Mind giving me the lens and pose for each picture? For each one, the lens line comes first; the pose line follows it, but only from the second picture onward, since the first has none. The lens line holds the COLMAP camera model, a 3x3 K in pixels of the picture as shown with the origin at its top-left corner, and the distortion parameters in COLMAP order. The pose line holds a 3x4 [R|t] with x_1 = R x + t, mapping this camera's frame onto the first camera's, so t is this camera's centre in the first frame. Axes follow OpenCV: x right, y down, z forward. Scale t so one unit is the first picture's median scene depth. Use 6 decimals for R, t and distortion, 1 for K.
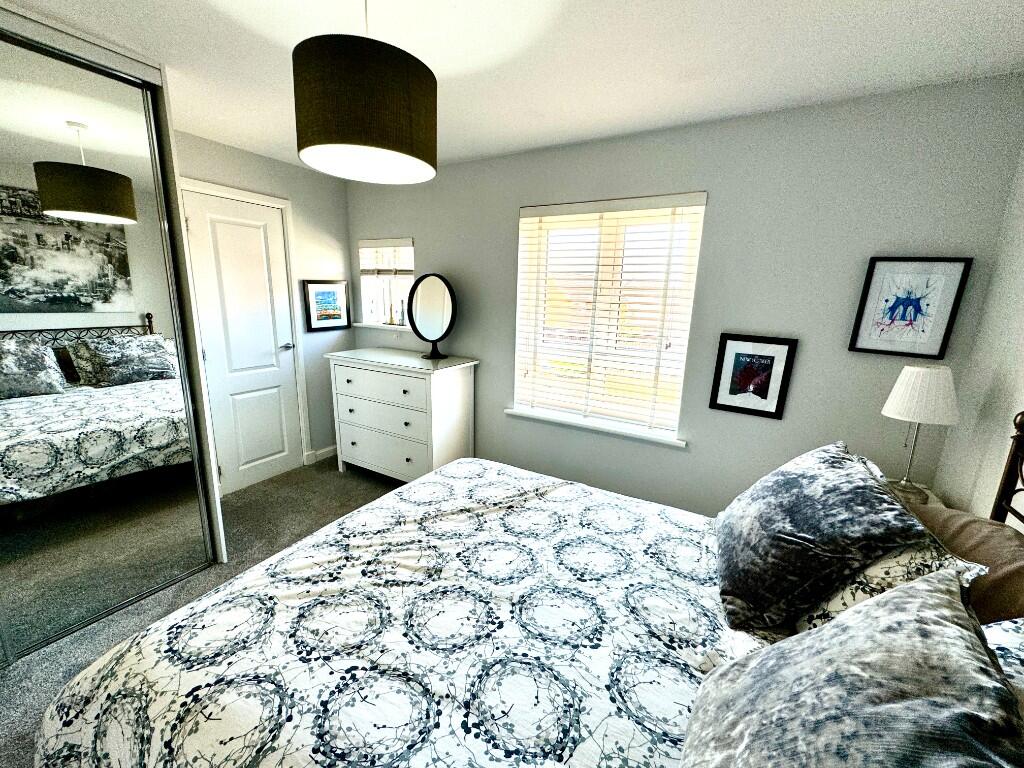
lens RADIAL K [[408.6, 0, 511.0], [0, 408.6, 382.5], [0, 0, 1]] dist [-0.003307, 0.000543]
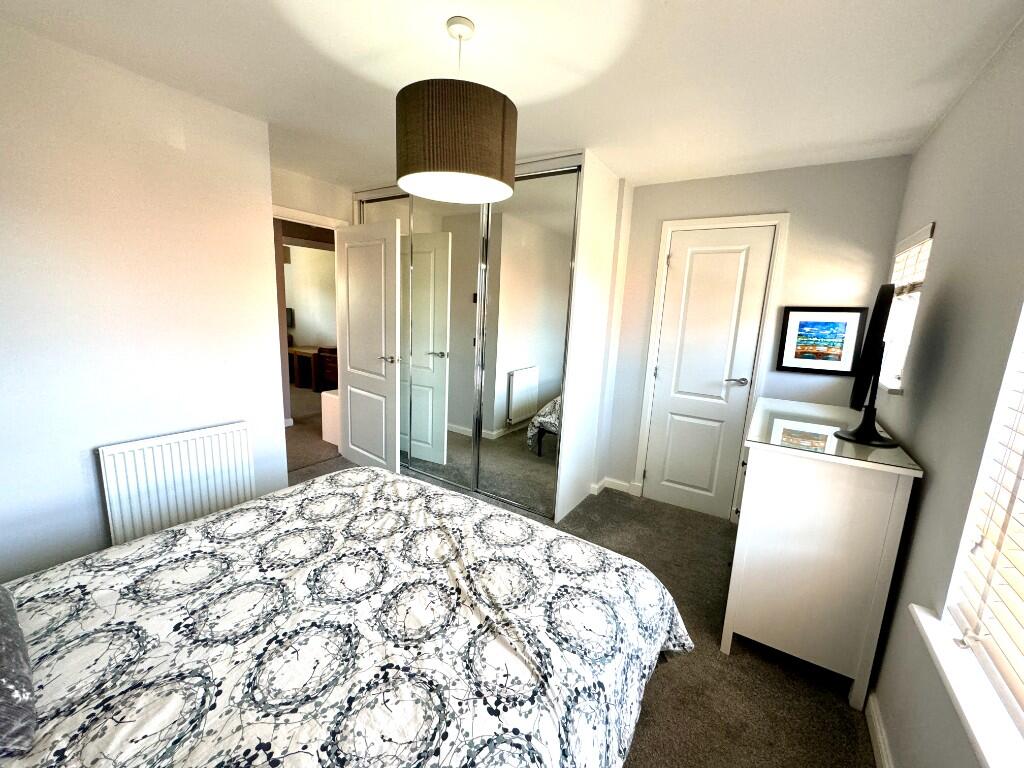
lens RADIAL K [[408.6, 0, 511.0], [0, 408.6, 382.5], [0, 0, 1]] dist [-0.003307, 0.000543]
pose [[-0.048468, 0.146865, -0.987968, 0.715096], [-0.255682, 0.954350, 0.154411, -0.196984], [0.965545, 0.260090, -0.008705, 1.098373]]
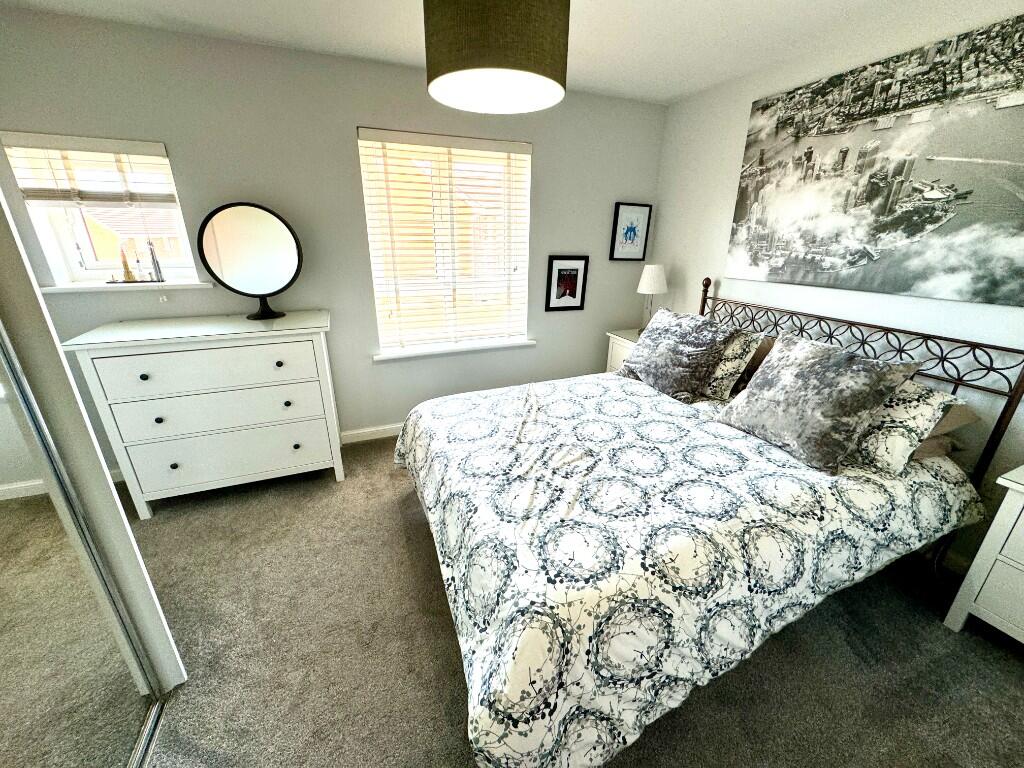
lens RADIAL K [[408.6, 0, 511.0], [0, 408.6, 382.5], [0, 0, 1]] dist [-0.003307, 0.000543]
pose [[0.609977, -0.296390, 0.734902, -1.035368], [0.176168, 0.954929, 0.238906, -0.091275], [-0.772588, -0.016261, 0.634699, 0.305959]]
